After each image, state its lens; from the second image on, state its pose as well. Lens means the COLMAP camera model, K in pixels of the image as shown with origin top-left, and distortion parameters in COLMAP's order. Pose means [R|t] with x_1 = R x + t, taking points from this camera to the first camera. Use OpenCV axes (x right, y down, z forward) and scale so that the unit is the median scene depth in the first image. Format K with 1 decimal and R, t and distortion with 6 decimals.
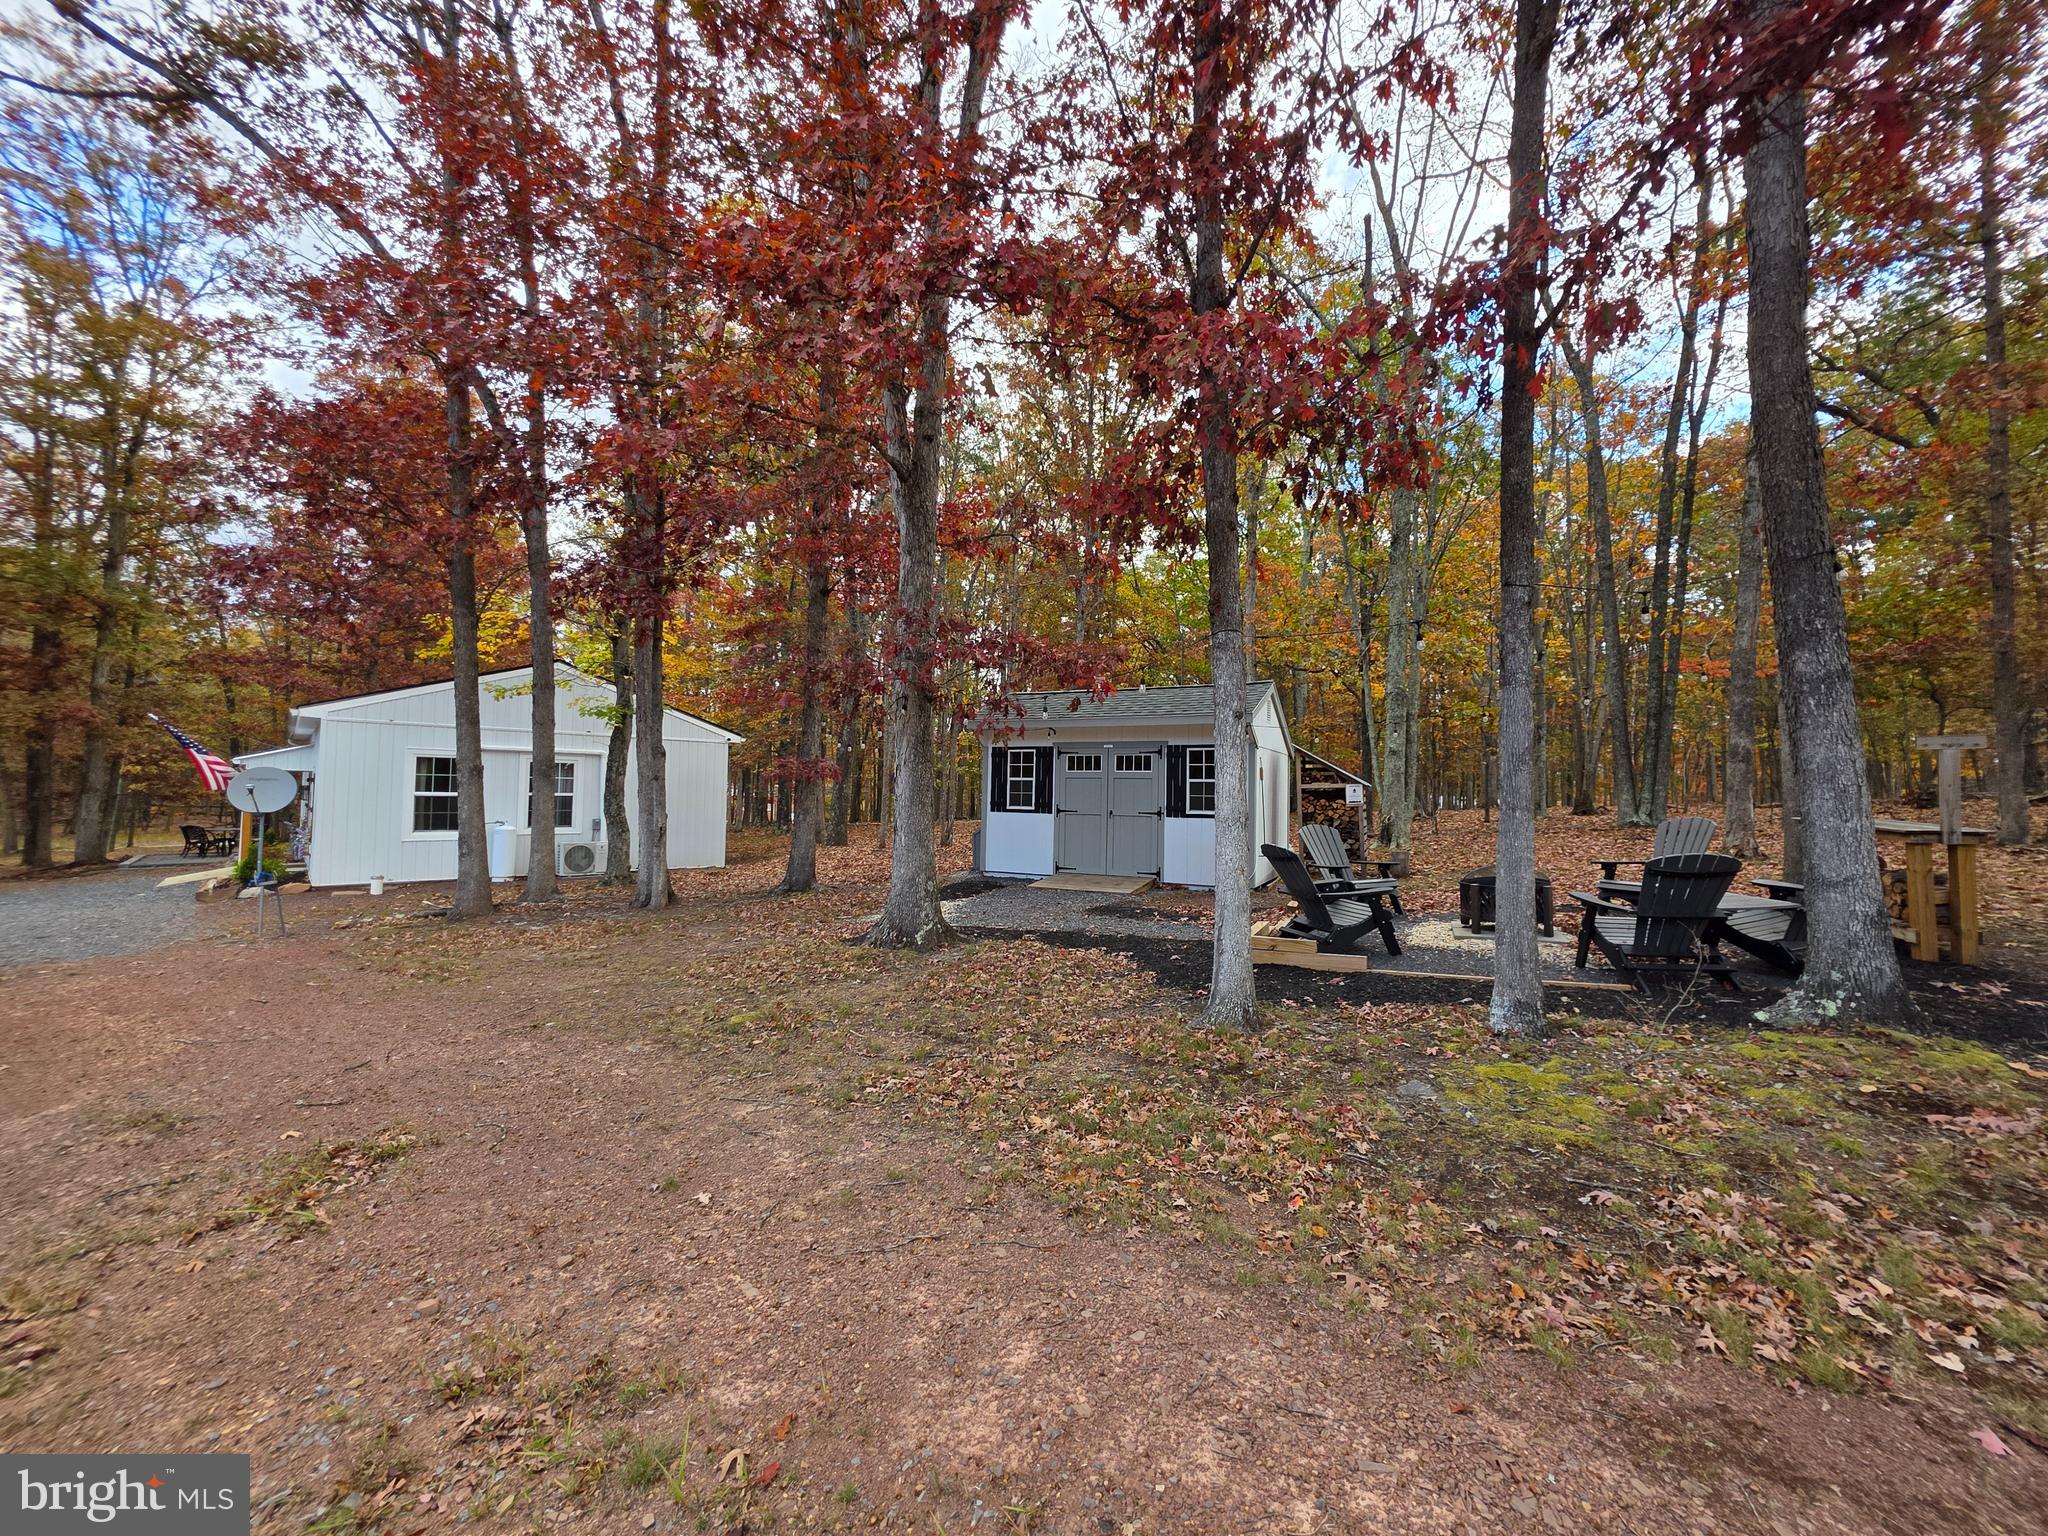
lens RADIAL K [[816.3, 0, 1022.0], [0, 816.3, 769.6], [0, 0, 1]] dist [0.004137, -0.000359]
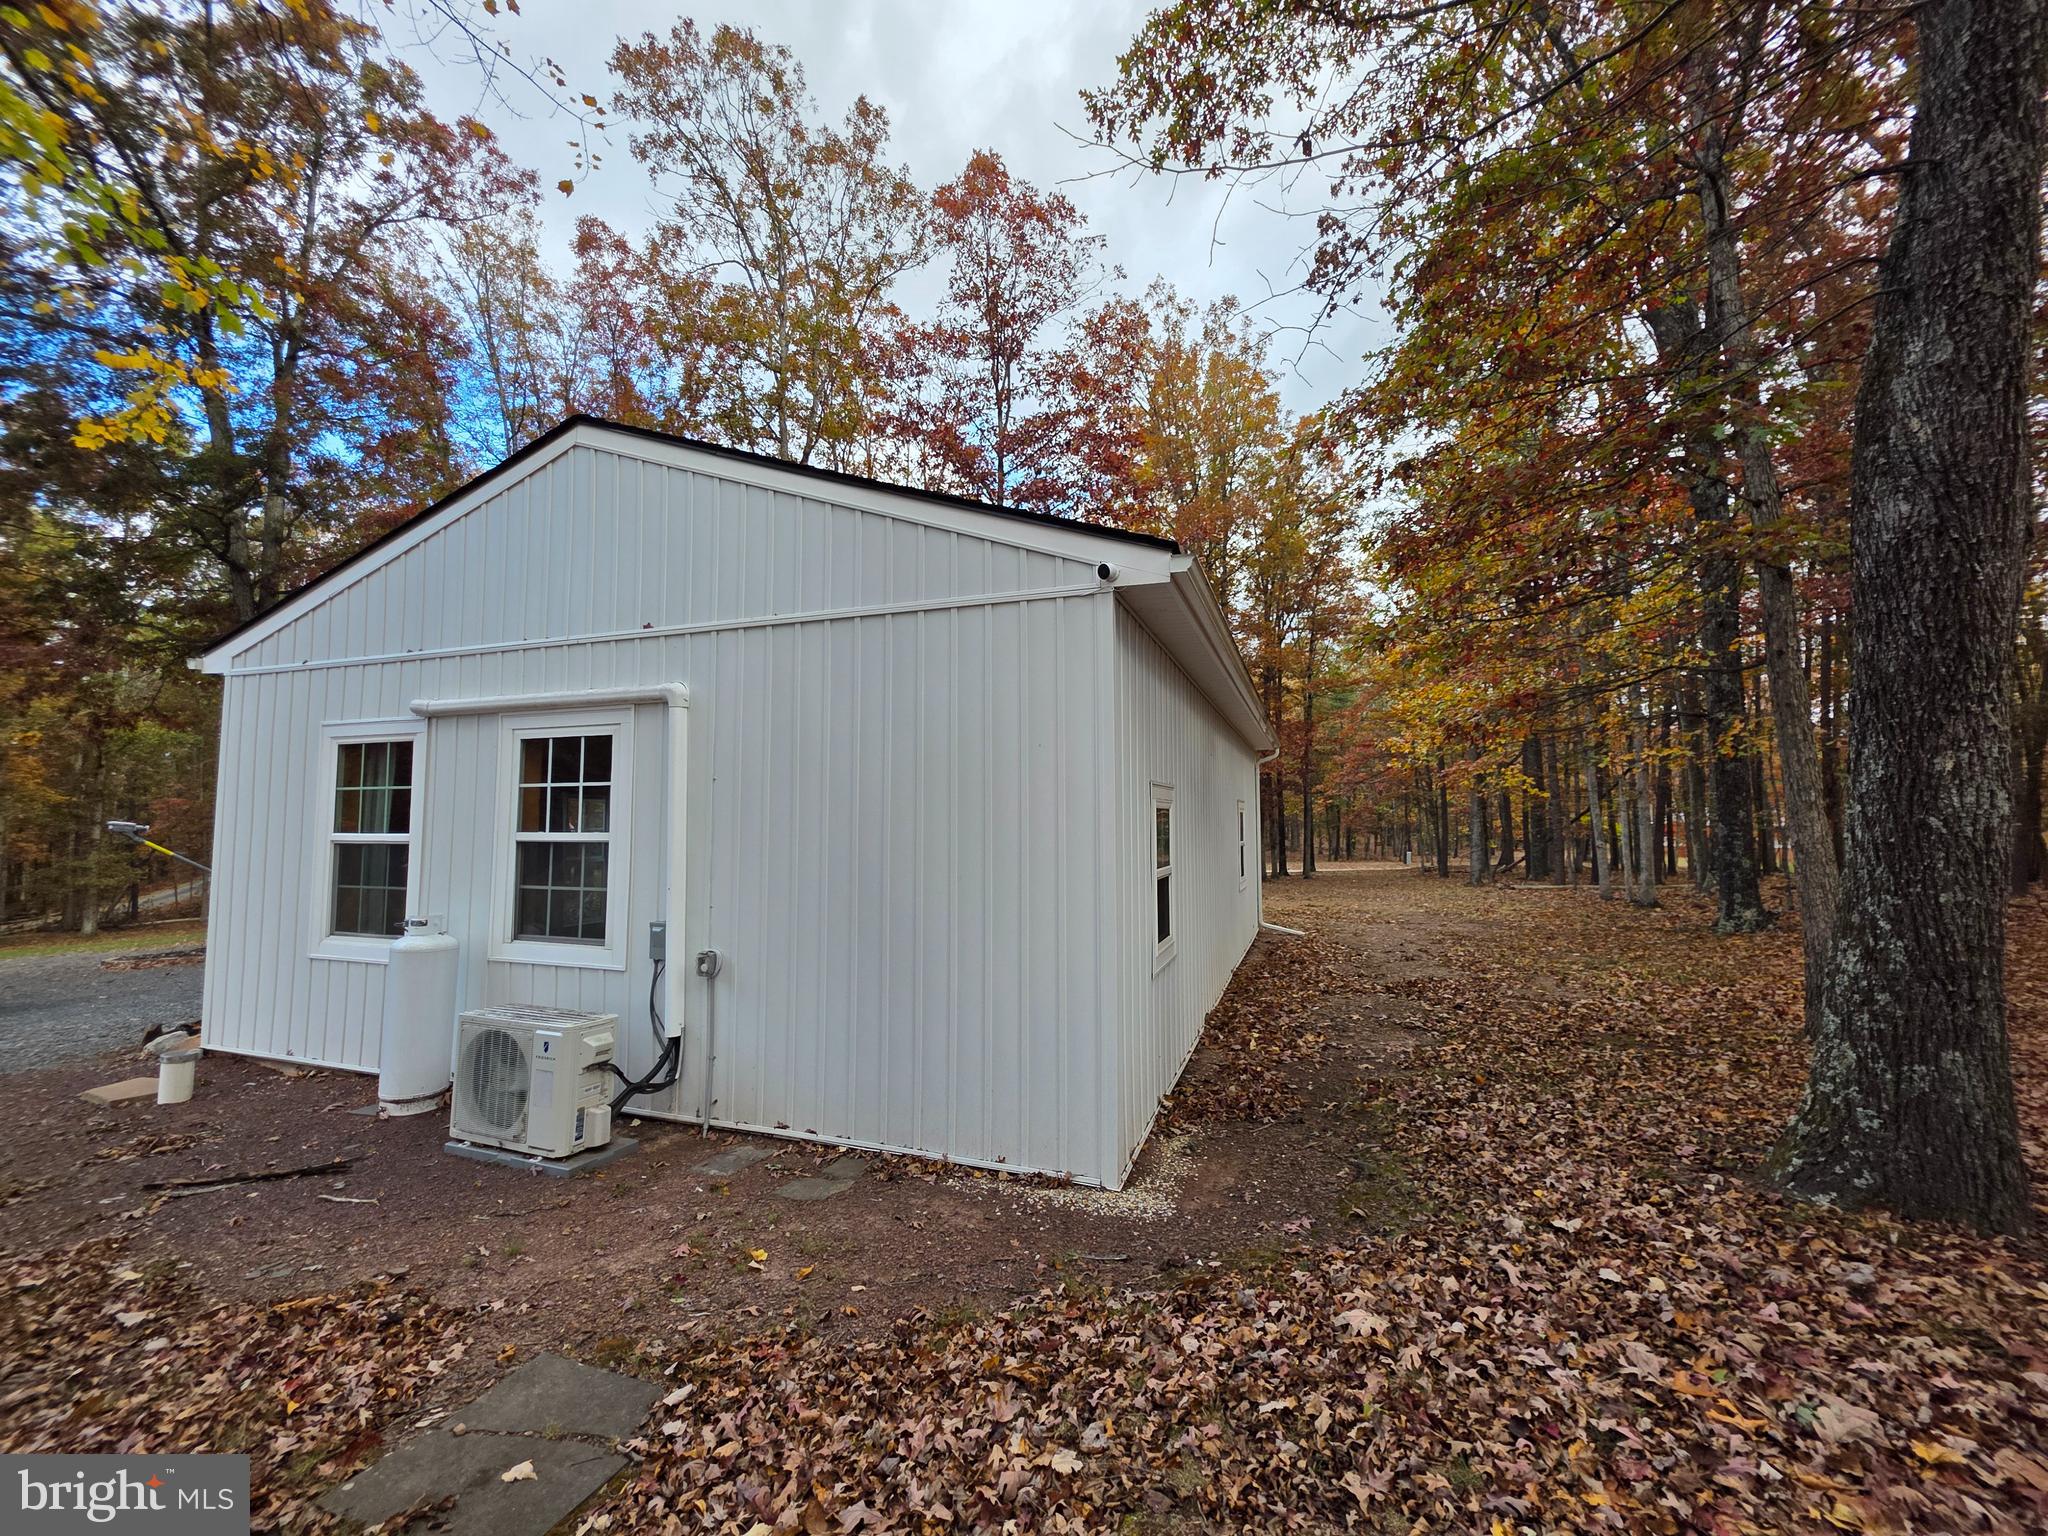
lens RADIAL K [[817.3, 0, 1022.4], [0, 817.3, 765.5], [0, 0, 1]] dist [0.002774, -0.000478]
pose [[0.470639, -0.077420, -0.878923, -0.285891], [0.039228, 0.996994, -0.066815, 0.041586], [0.881454, -0.003033, 0.472261, 1.359921]]
